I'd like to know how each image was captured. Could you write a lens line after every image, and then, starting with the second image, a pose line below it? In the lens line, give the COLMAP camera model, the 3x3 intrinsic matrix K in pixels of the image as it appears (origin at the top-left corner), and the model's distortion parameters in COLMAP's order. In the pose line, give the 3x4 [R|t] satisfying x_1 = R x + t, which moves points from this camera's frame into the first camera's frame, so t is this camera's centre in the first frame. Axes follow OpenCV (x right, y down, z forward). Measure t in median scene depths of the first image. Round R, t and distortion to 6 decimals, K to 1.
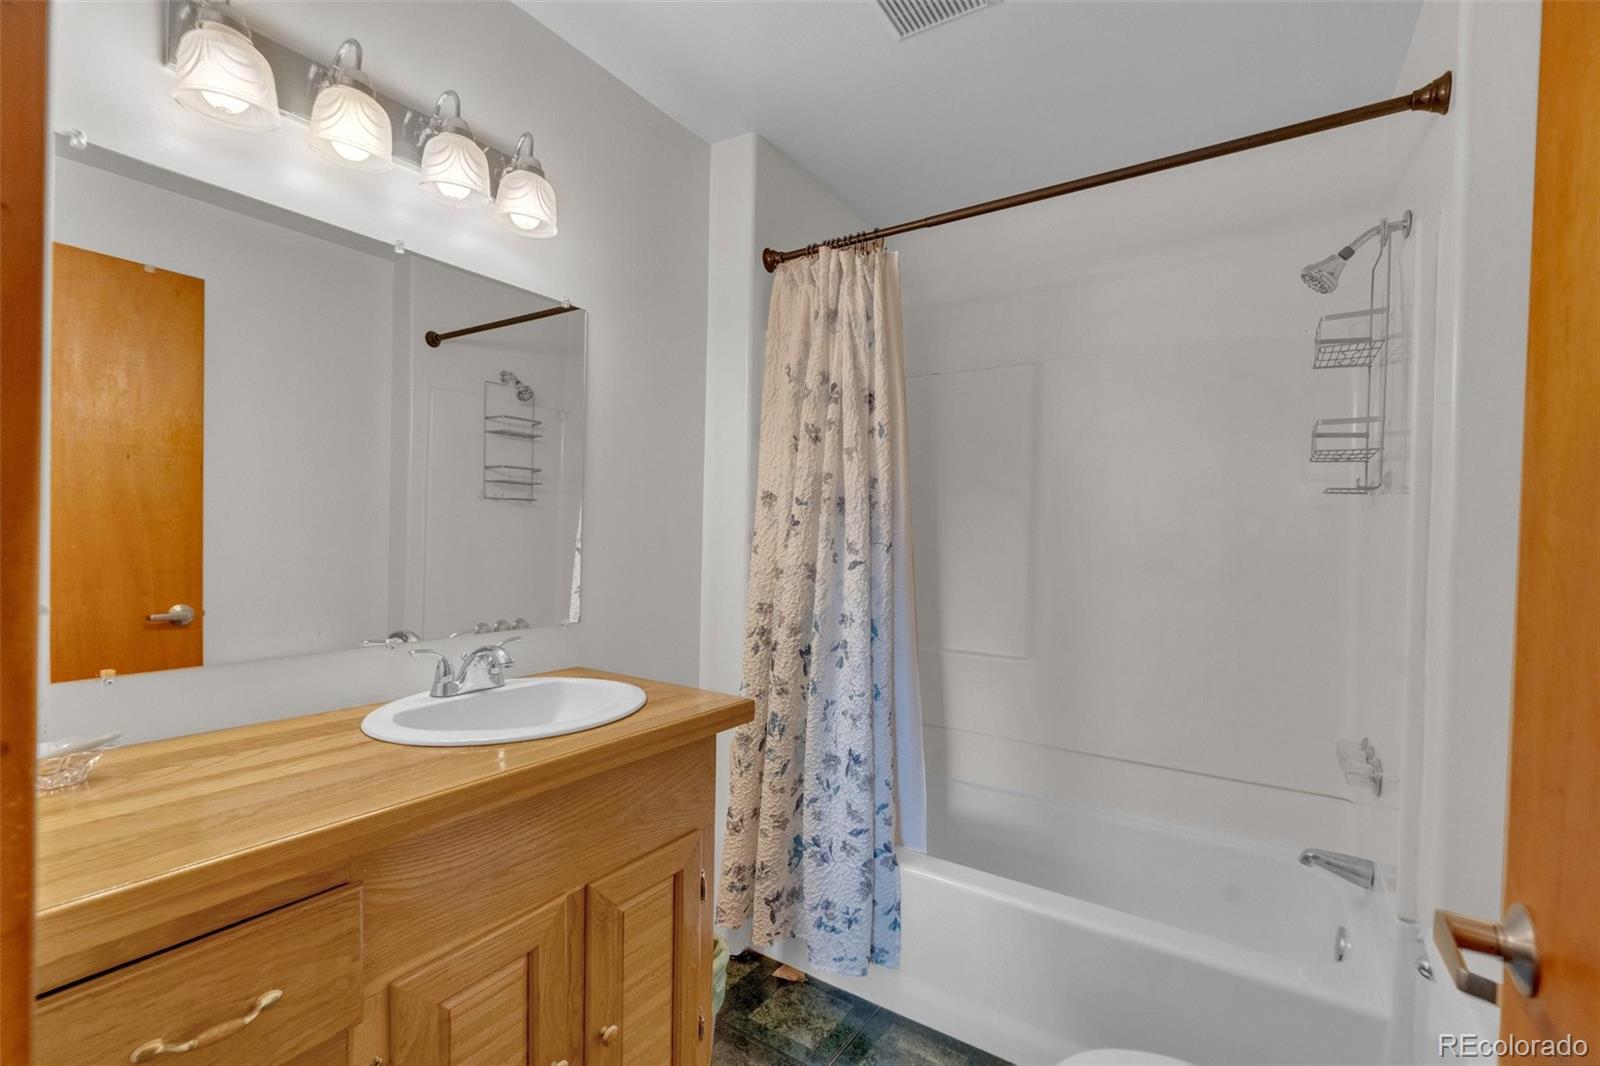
lens RADIAL K [[713.4, 0, 799.5], [0, 713.4, 535.0], [0, 0, 1]] dist [-0.011500, 0.003955]
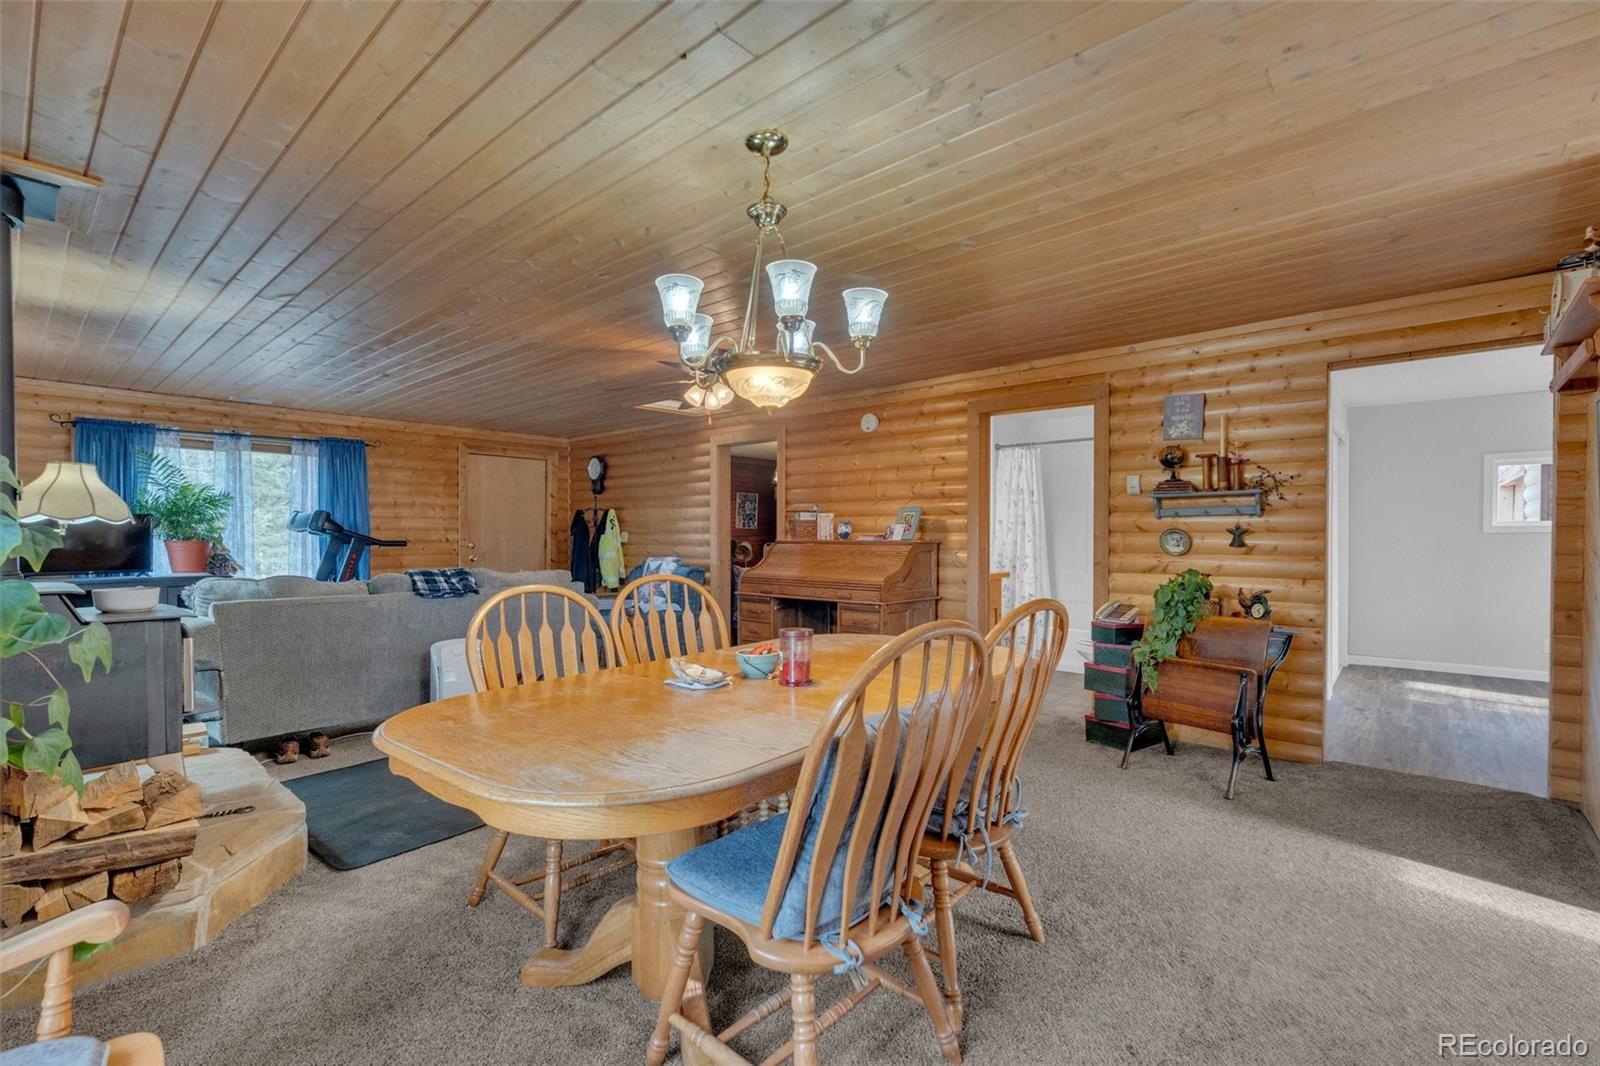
lens RADIAL K [[713.4, 0, 791.3], [0, 713.4, 534.9], [0, 0, 1]] dist [-0.011500, 0.003955]
pose [[0.990230, -0.013925, -0.138749, -0.575221], [0.012192, 0.999837, -0.013336, 0.042493], [0.138912, 0.011514, 0.990238, -2.544229]]
